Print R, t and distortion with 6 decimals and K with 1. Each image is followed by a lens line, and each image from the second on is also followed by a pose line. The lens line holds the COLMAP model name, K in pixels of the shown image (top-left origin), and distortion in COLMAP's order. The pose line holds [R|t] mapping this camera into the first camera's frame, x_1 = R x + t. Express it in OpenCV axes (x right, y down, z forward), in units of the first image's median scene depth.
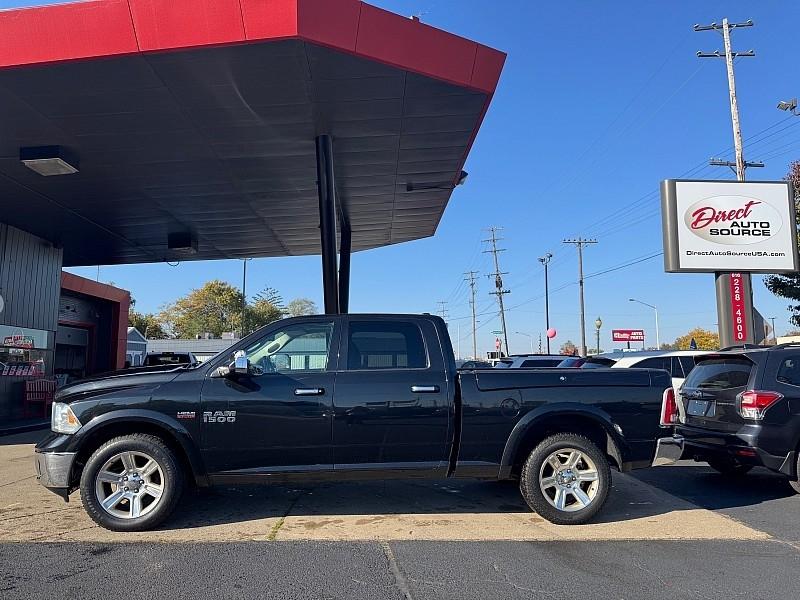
lens RADIAL K [[564.9, 0, 404.7], [0, 564.9, 299.6], [0, 0, 1]] dist [0.045325, -0.055684]
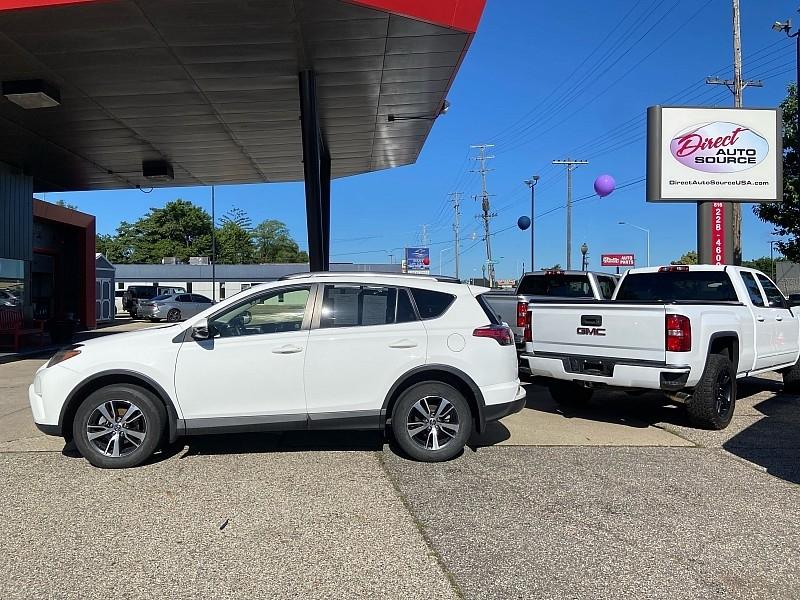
lens RADIAL K [[602.6, 0, 395.4], [0, 602.6, 291.7], [0, 0, 1]] dist [0.108709, -0.125906]
pose [[0.999795, -0.000799, 0.020240, -0.004351], [-0.001561, 0.993211, 0.116318, -0.015266], [-0.020195, -0.116326, 0.993006, -0.072892]]
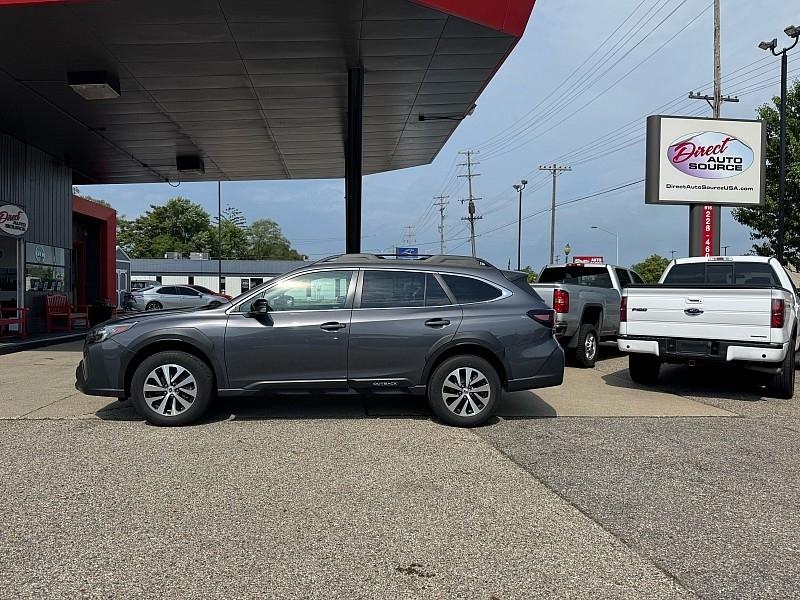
lens RADIAL K [[564.9, 0, 401.5], [0, 564.9, 306.5], [0, 0, 1]] dist [0.045325, -0.055684]
pose [[0.997938, 0.009407, 0.063489, -0.073047], [-0.018594, 0.989155, 0.145695, -0.002985], [-0.061430, -0.146575, 0.987290, -0.070748]]
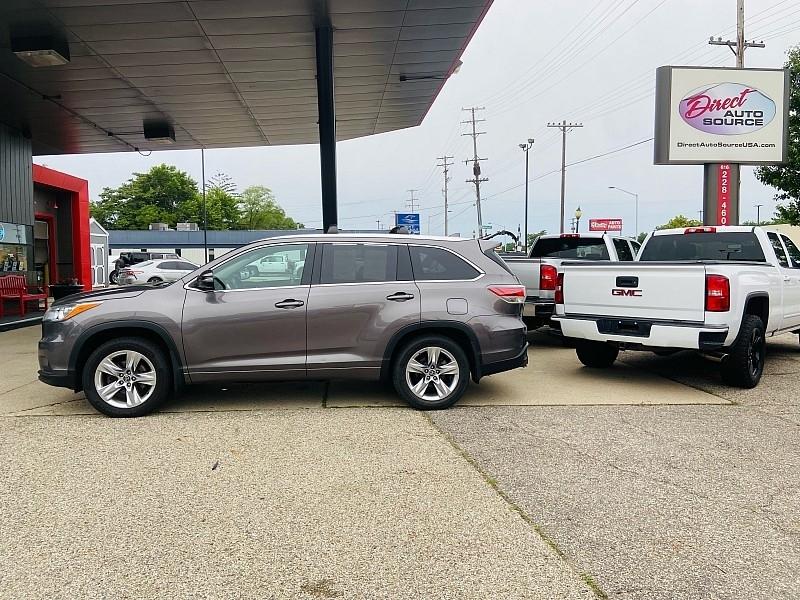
lens RADIAL K [[602.6, 0, 393.3], [0, 602.6, 291.0], [0, 0, 1]] dist [0.108709, -0.125906]
pose [[0.999142, -0.007115, 0.040788, -0.042046], [0.000063, 0.985383, 0.170353, -0.012385], [-0.041404, -0.170204, 0.984539, -0.070715]]
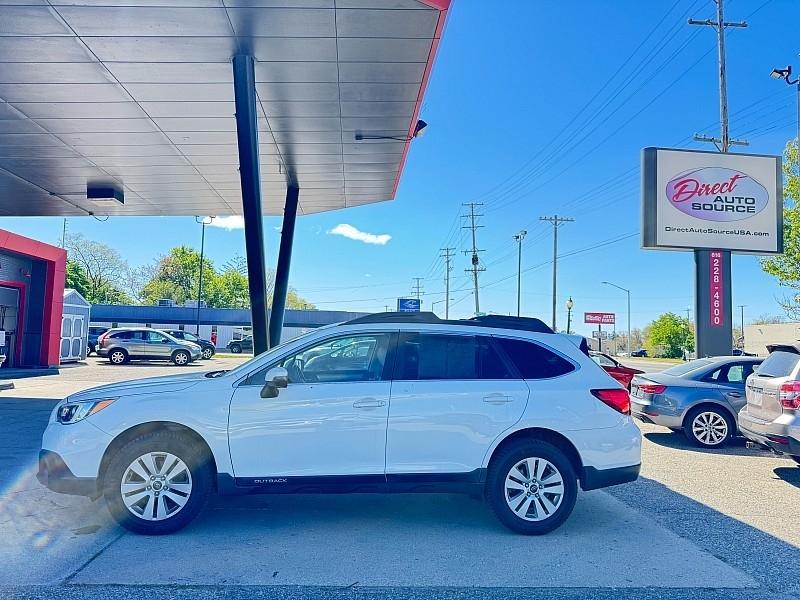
lens RADIAL K [[564.9, 0, 404.8], [0, 564.9, 303.4], [0, 0, 1]] dist [0.045325, -0.055684]
pose [[0.998494, 0.035695, 0.041653, 0.041456], [-0.037696, 0.998122, 0.048286, 0.010458], [-0.039851, -0.049783, 0.997965, 0.093882]]
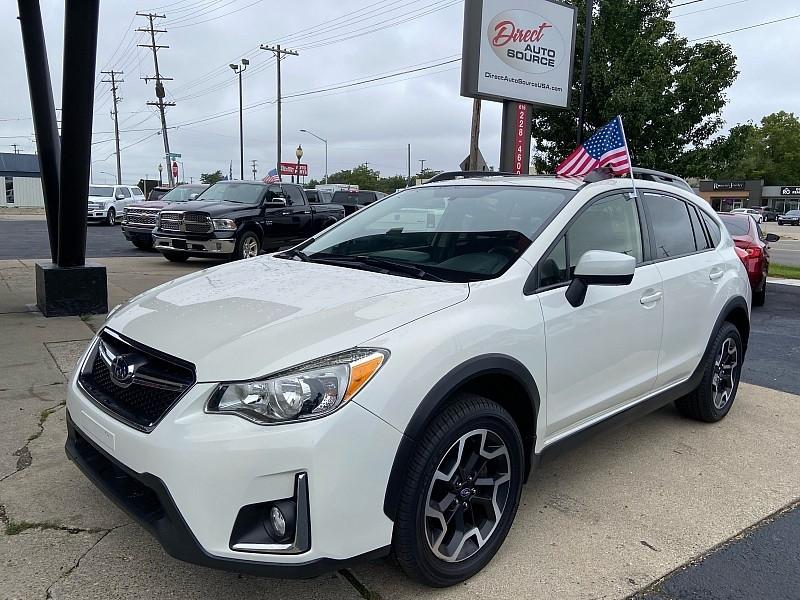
lens RADIAL K [[602.6, 0, 398.0], [0, 602.6, 290.7], [0, 0, 1]] dist [0.108709, -0.125906]
pose [[0.837990, -0.052034, 0.543199, -0.139277], [-0.092807, 0.967351, 0.235837, 0.029967], [-0.537736, -0.248042, 0.805801, 0.235567]]
